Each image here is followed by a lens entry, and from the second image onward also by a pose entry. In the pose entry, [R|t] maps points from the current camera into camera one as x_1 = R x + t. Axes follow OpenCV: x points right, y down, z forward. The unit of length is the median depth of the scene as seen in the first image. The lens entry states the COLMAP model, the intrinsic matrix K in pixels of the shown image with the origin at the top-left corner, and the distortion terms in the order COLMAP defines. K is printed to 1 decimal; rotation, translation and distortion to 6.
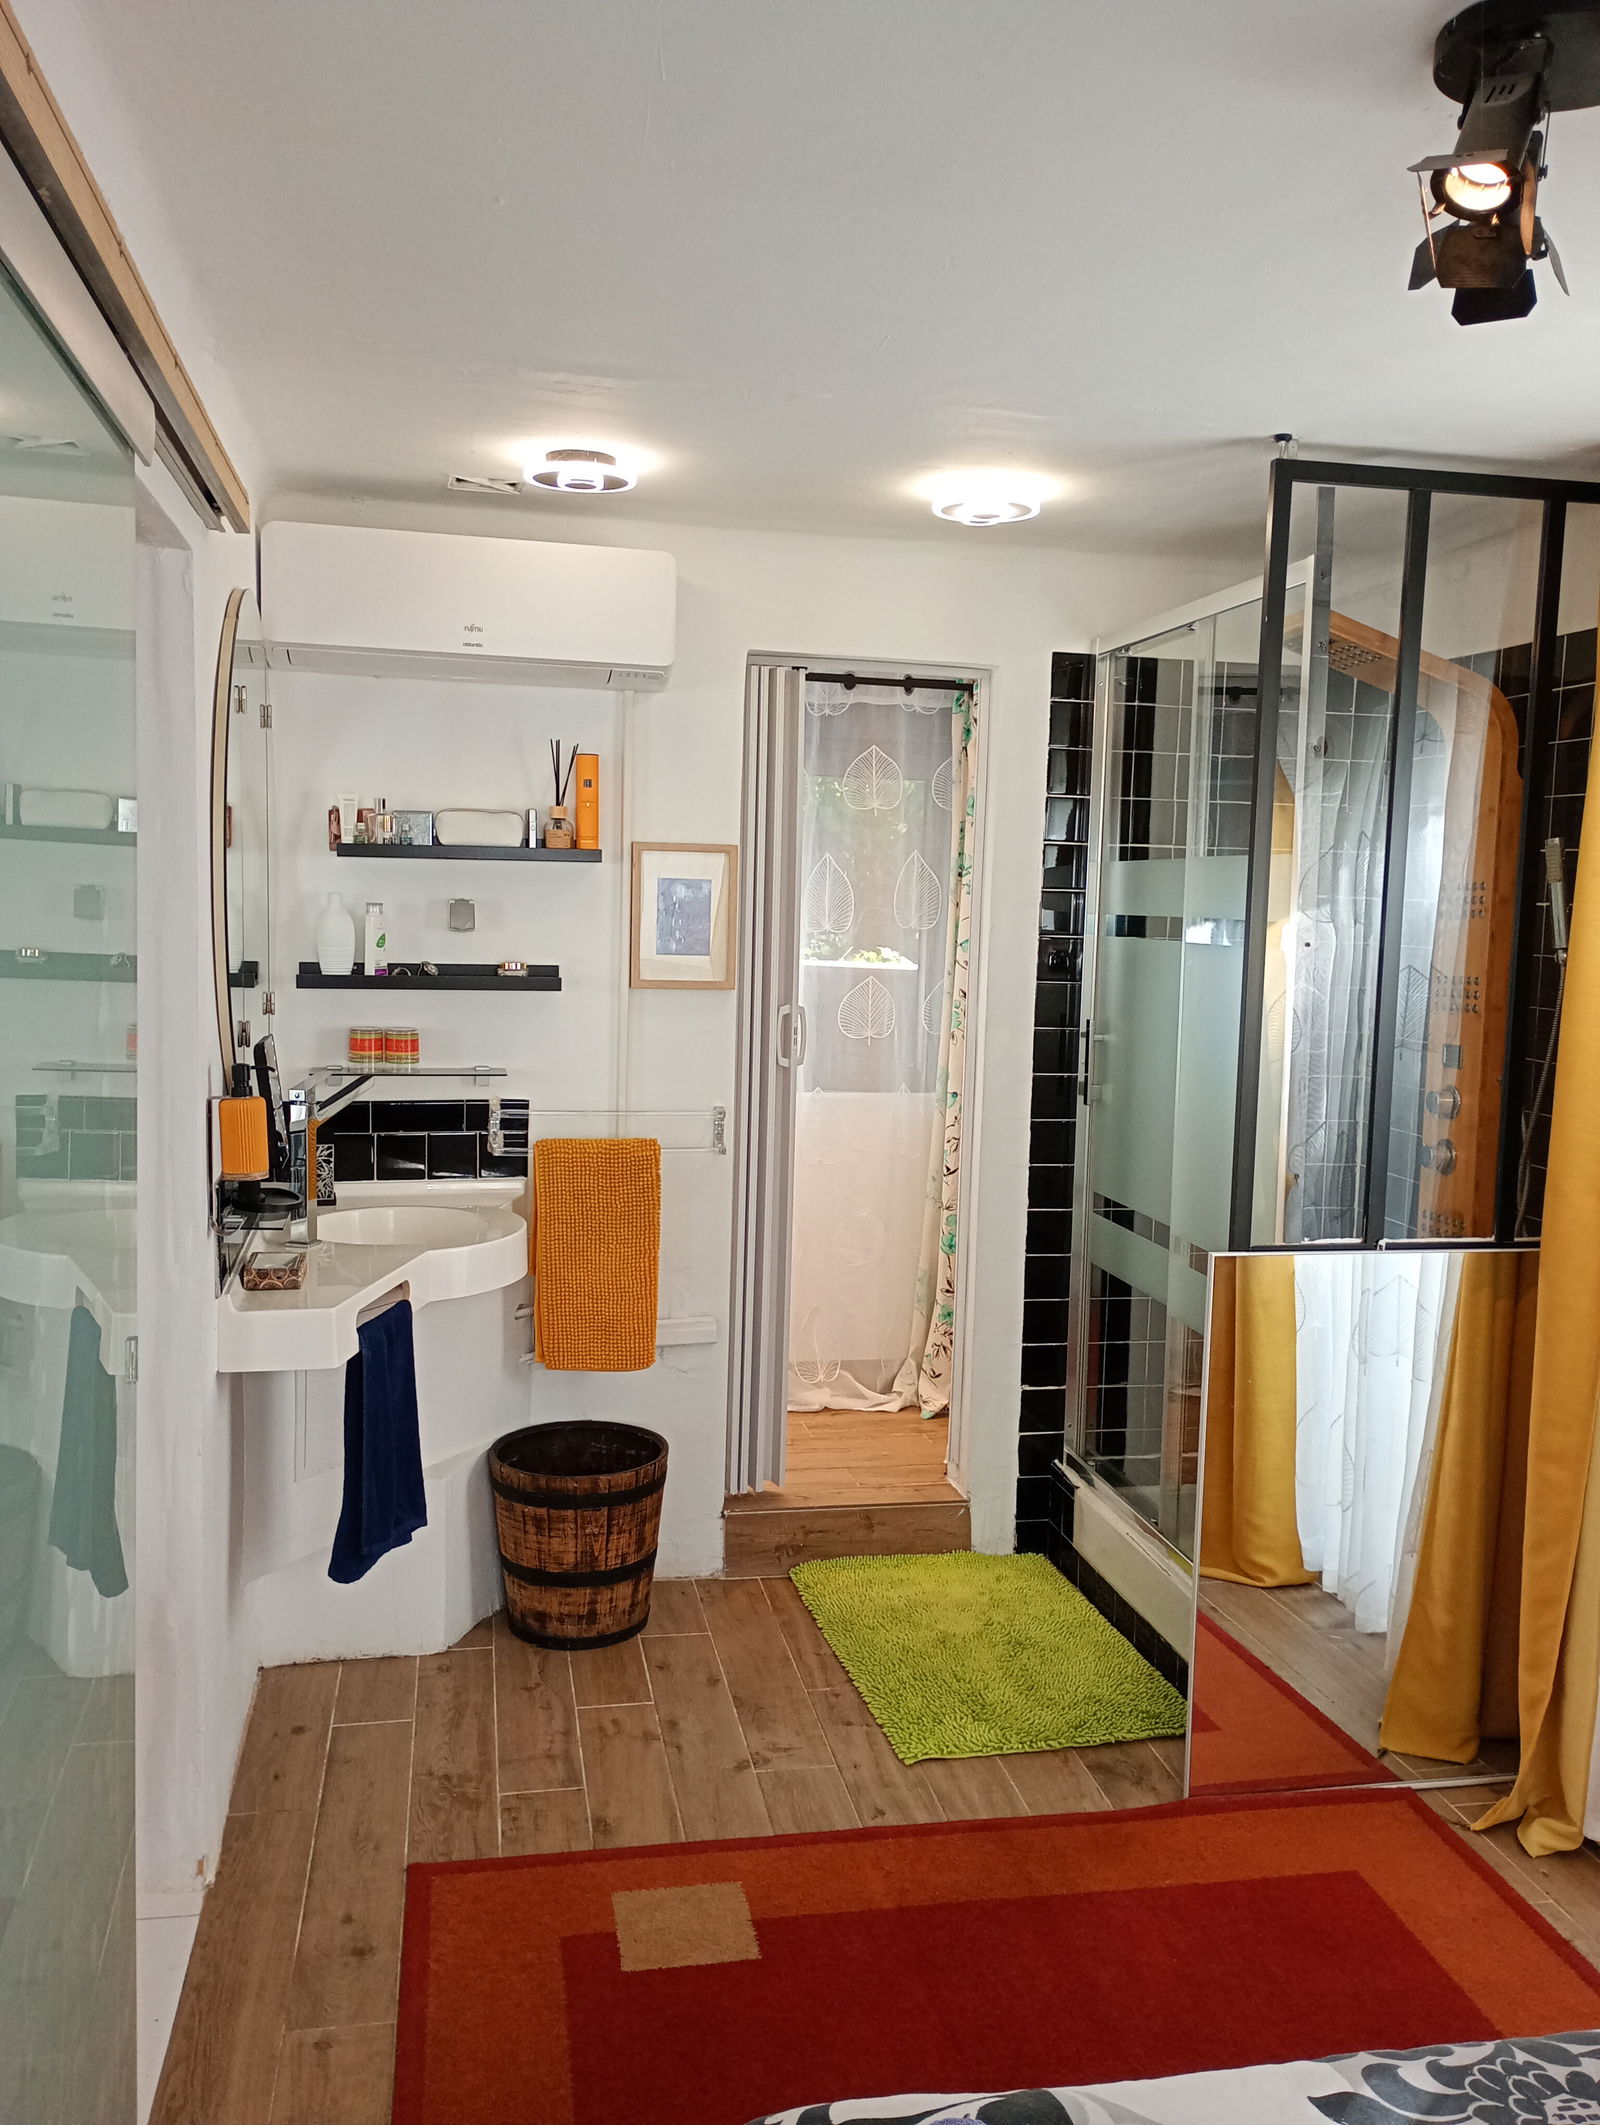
lens RADIAL K [[1739.5, 0, 806.8], [0, 1739.5, 1060.7], [0, 0, 1]] dist [0.063372, -0.073708]
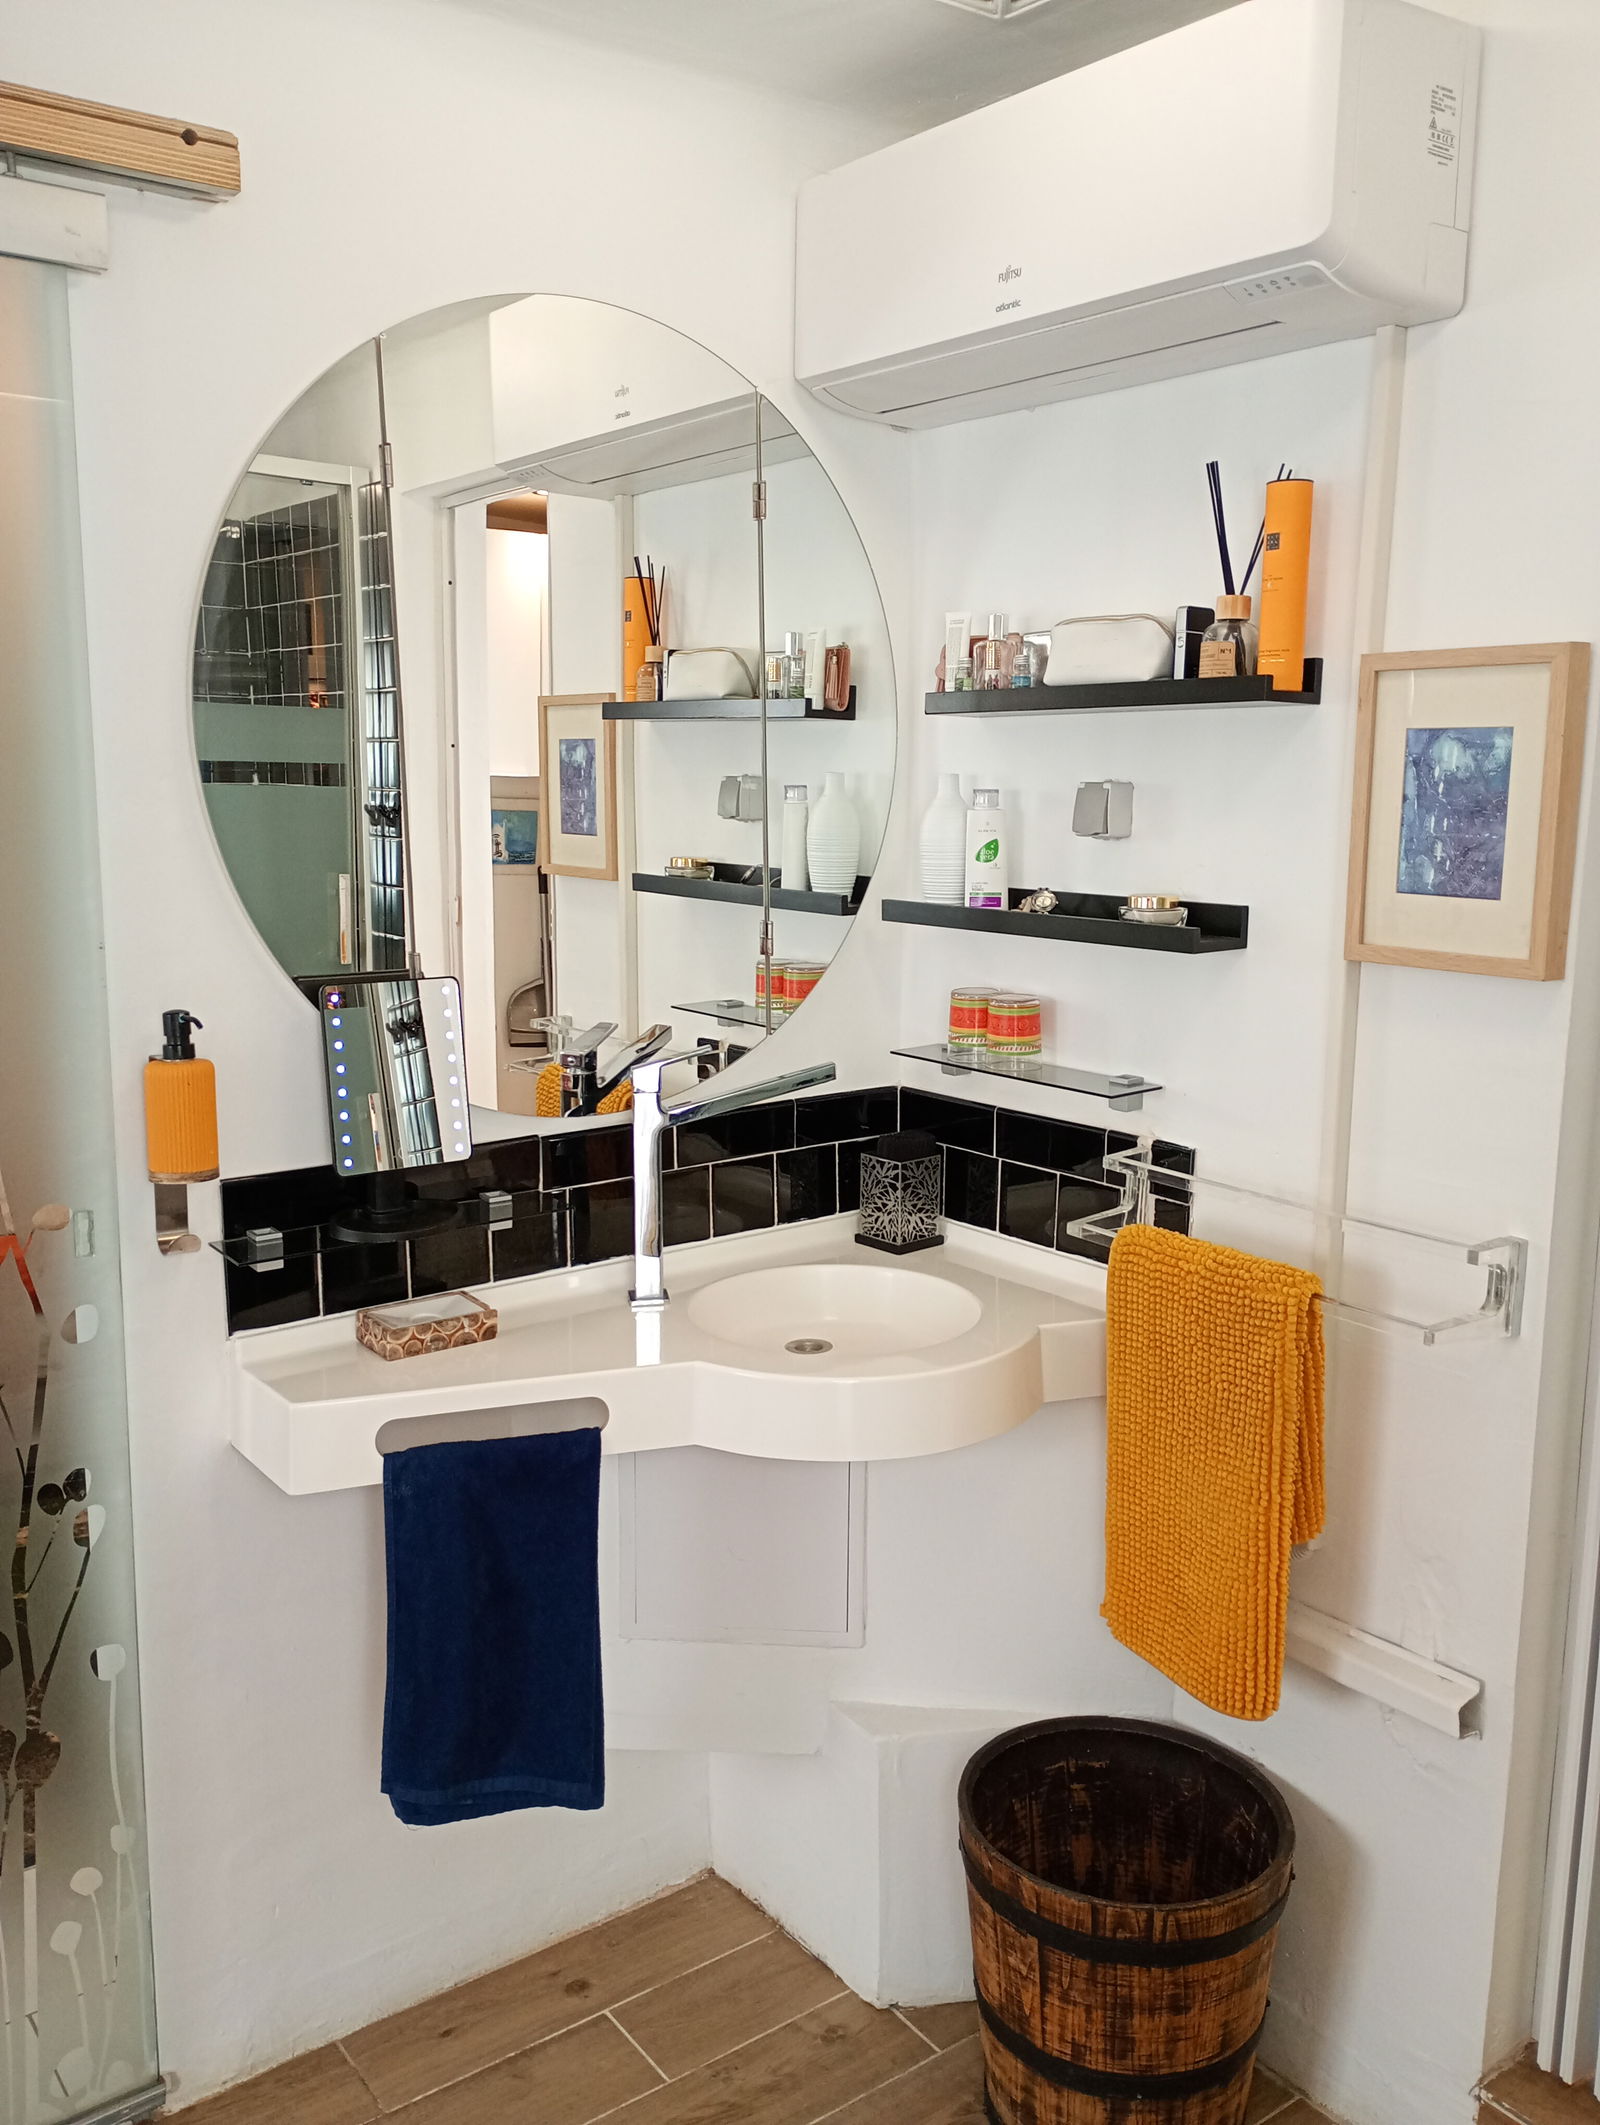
lens RADIAL K [[1739.5, 0, 806.8], [0, 1739.5, 1060.7], [0, 0, 1]] dist [0.063372, -0.073708]
pose [[0.434787, 0.127397, -0.891476, 0.283319], [-0.090768, 0.991101, 0.097364, -0.049327], [0.895947, 0.038585, 0.442482, 0.671277]]
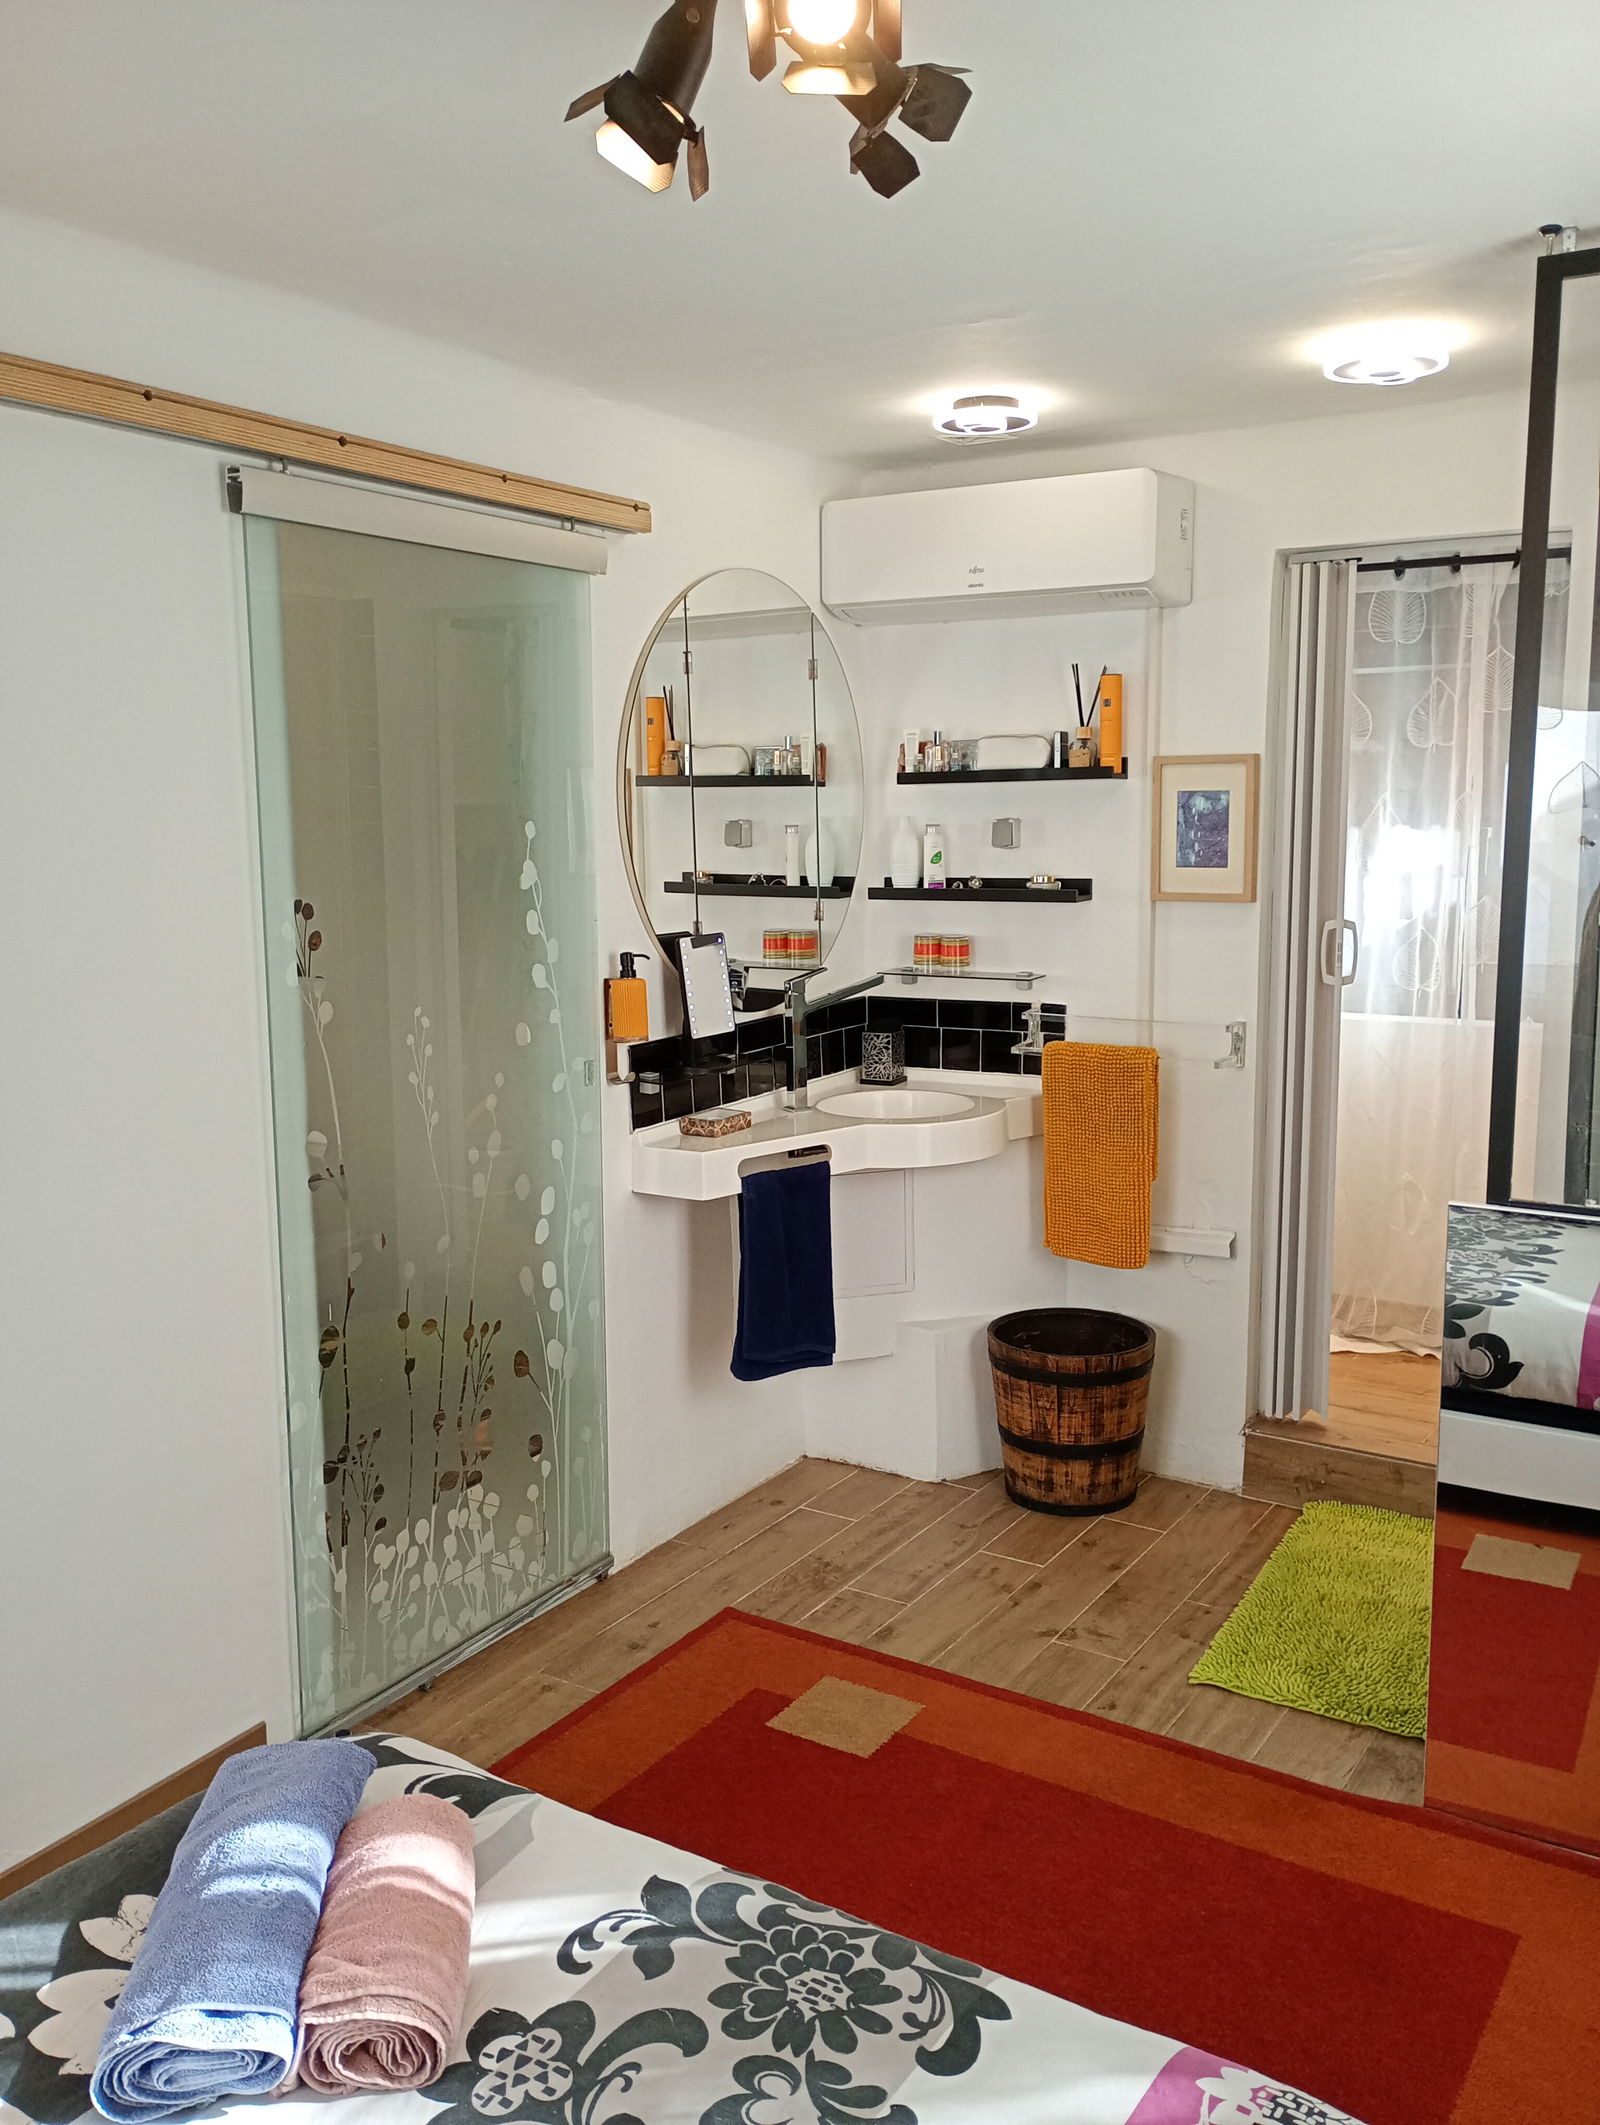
lens RADIAL K [[1739.5, 0, 806.8], [0, 1739.5, 1060.7], [0, 0, 1]] dist [0.063372, -0.073708]
pose [[0.726366, 0.066947, -0.684040, 0.476540], [-0.039653, 0.997669, 0.055536, 0.003485], [0.686163, -0.013215, 0.727327, 0.115943]]
